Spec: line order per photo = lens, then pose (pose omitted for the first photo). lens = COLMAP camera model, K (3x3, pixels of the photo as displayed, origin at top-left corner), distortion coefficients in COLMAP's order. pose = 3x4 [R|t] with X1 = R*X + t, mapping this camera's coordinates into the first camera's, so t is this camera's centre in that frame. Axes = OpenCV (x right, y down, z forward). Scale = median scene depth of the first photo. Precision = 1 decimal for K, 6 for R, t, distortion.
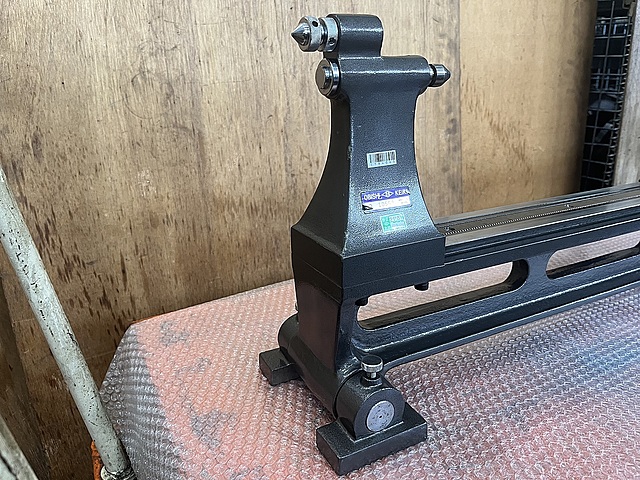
lens RADIAL K [[495.0, 0, 316.1], [0, 495.0, 239.2], [0, 0, 1]] dist [0.042284, -0.085232]
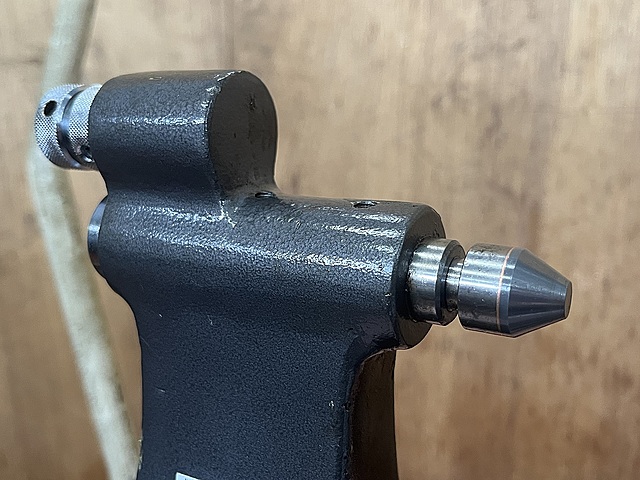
lens RADIAL K [[718.0, 0, 320.3], [0, 718.0, 250.4], [0, 0, 1]] dist [0.005950, 0.000000]
pose [[0.533952, 0.234970, -0.812209, 0.251879], [-0.241750, 0.962934, 0.119646, -0.196940], [0.810217, 0.132466, 0.570965, 0.388904]]
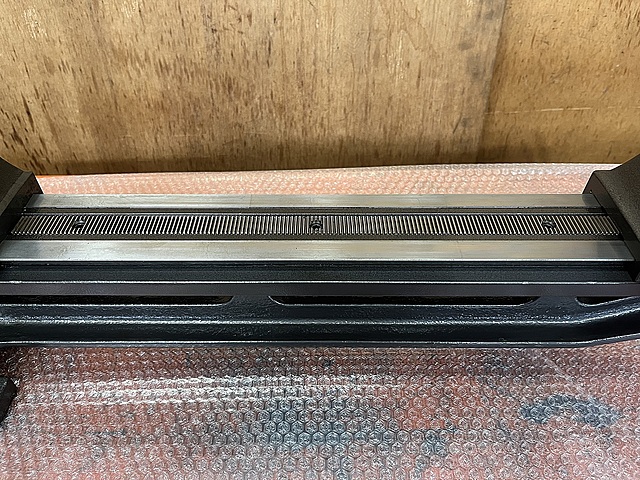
lens RADIAL K [[495.0, 0, 315.7], [0, 495.0, 240.0], [0, 0, 1]] dist [0.042284, -0.085232]
pose [[0.882808, 0.329994, -0.334297, 0.510993], [-0.154285, 0.875890, 0.457180, -0.242372], [0.443673, -0.352025, 0.824155, 0.318092]]
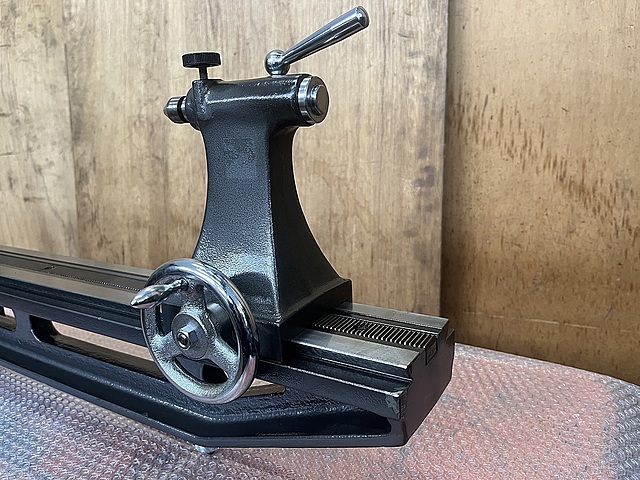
lens RADIAL K [[495.0, 0, 316.5], [0, 495.0, 242.6], [0, 0, 1]] dist [0.042284, -0.085232]
pose [[0.514138, 0.195776, -0.835065, 1.034730], [-0.227364, 0.969880, 0.087397, -0.206426], [0.827023, 0.144929, 0.543165, 0.632412]]
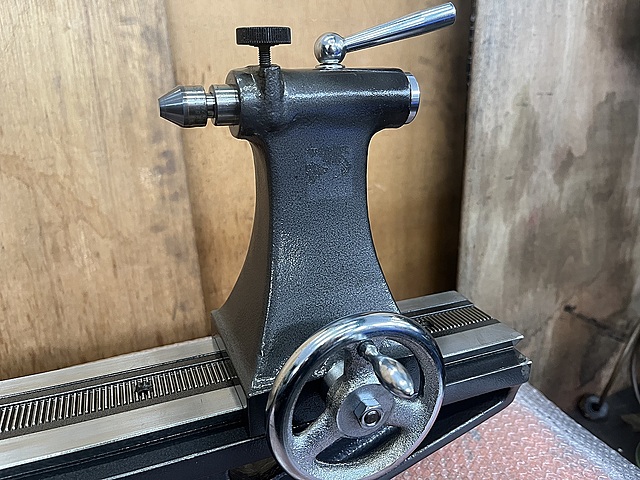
lens RADIAL K [[495.0, 0, 314.7], [0, 495.0, 243.8], [0, 0, 1]] dist [0.042284, -0.085232]
pose [[0.994996, 0.038517, -0.092193, 0.677524], [-0.036211, 0.998991, 0.026556, -0.186710], [0.093123, -0.023085, 0.995387, 0.478107]]
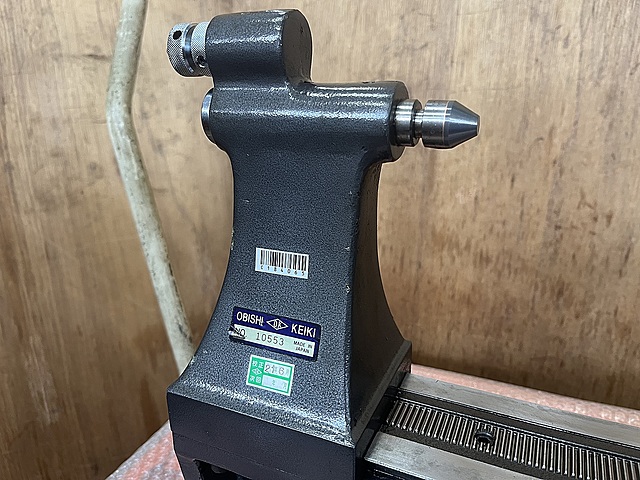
lens RADIAL K [[495.0, 0, 319.7], [0, 495.0, 243.3], [0, 0, 1]] dist [0.042284, -0.085232]
pose [[0.607737, 0.273557, -0.745535, 0.289907], [-0.246218, 0.957442, 0.150602, -0.140775], [0.755005, 0.092037, 0.649228, 0.334487]]
